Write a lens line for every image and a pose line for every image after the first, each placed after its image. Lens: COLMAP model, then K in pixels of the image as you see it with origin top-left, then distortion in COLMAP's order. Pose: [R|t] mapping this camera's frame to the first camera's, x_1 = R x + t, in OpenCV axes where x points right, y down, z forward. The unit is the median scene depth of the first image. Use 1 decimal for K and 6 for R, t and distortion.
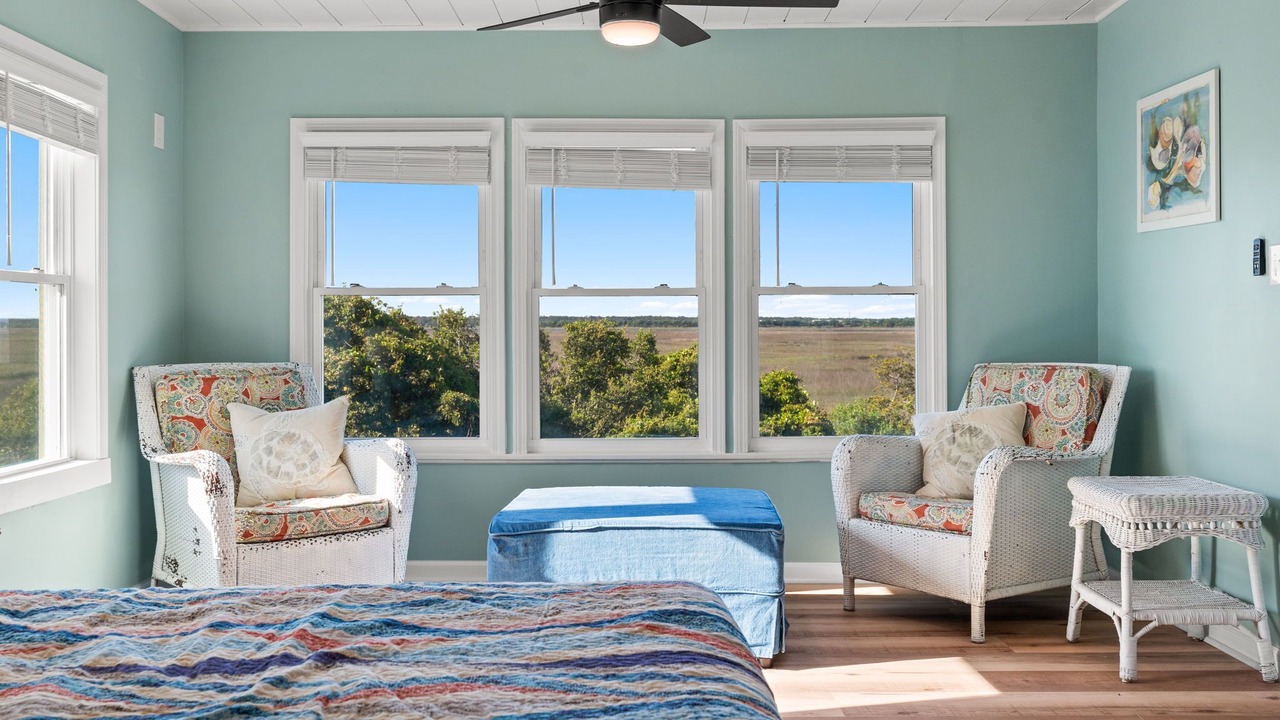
lens RADIAL K [[1183.9, 0, 640.3], [0, 1183.9, 353.5], [0, 0, 1]] dist [0.001976, -0.006706]
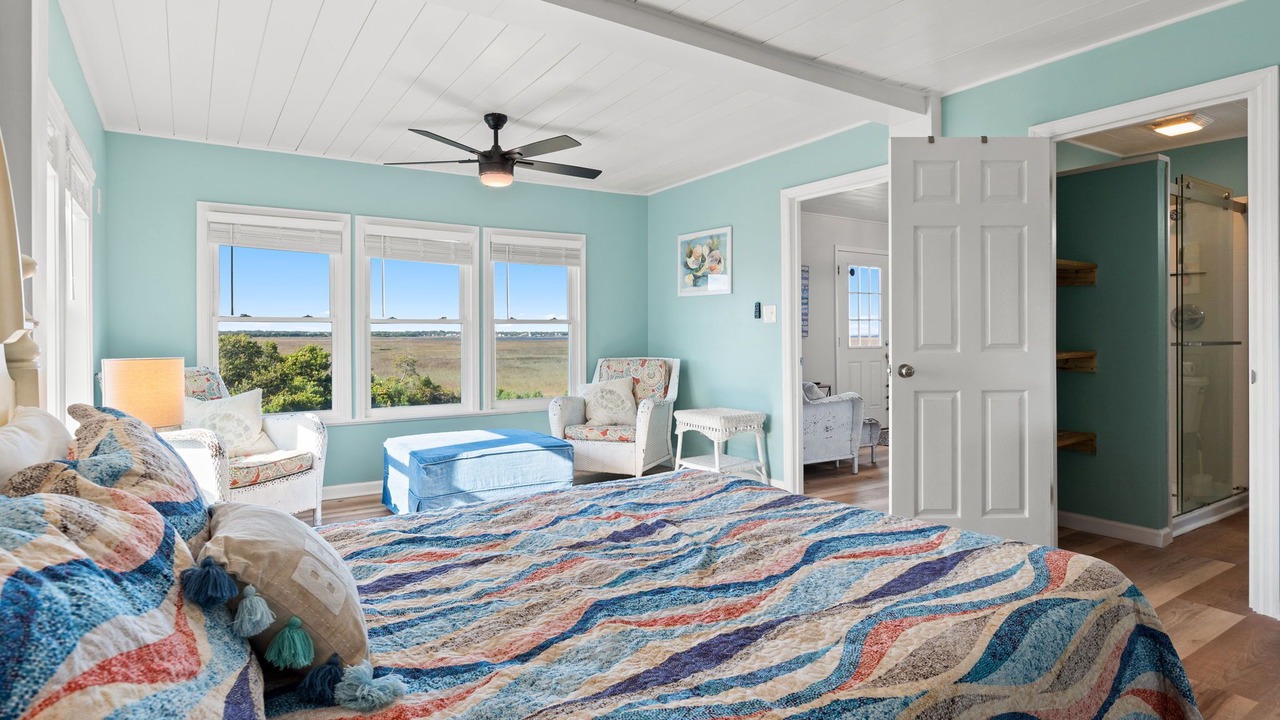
lens RADIAL K [[642.3, 0, 635.4], [0, 642.3, 353.0], [0, 0, 1]] dist [-0.001060, -0.000312]
pose [[0.857444, -0.014863, 0.514362, -0.252208], [0.014069, 0.999886, 0.005440, -0.006607], [-0.514385, 0.002572, 0.857556, 0.035424]]
